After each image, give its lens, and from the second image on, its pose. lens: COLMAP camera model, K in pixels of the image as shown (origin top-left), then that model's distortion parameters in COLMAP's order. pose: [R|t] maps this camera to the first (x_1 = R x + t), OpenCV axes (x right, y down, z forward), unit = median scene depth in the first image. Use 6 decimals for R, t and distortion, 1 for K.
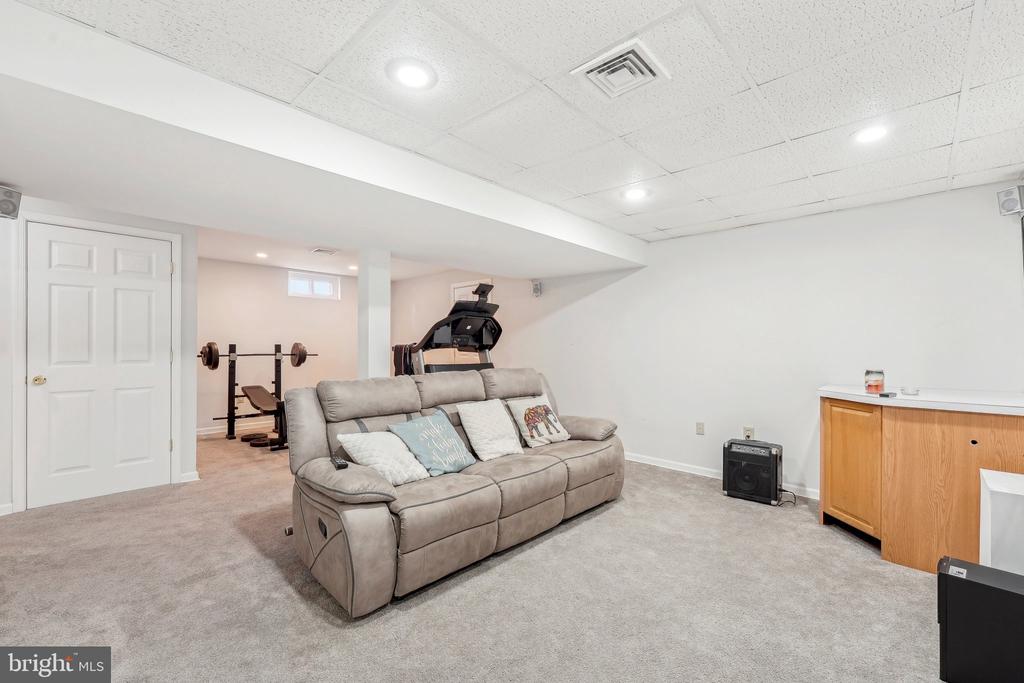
lens RADIAL K [[425.8, 0, 505.4], [0, 425.8, 342.1], [0, 0, 1]] dist [-0.003028, -0.001436]
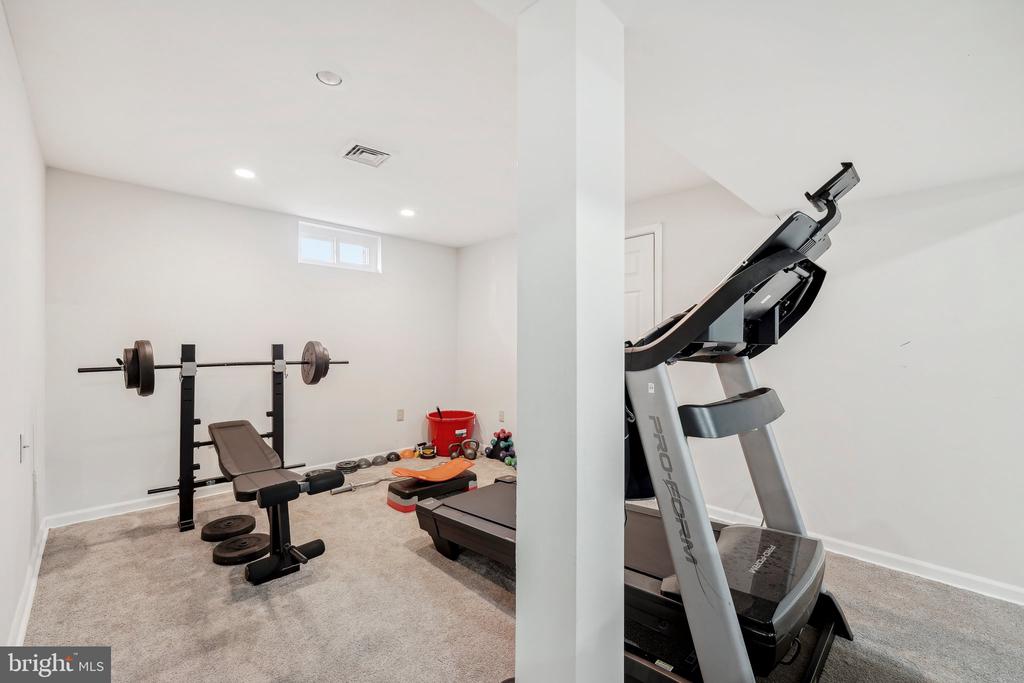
lens RADIAL K [[425.8, 0, 514.4], [0, 425.8, 339.4], [0, 0, 1]] dist [-0.003028, -0.001436]
pose [[0.999878, -0.001144, -0.015595, -0.235338], [0.001142, 0.999999, -0.000115, -0.000529], [0.015595, 0.000097, 0.999878, 0.485561]]
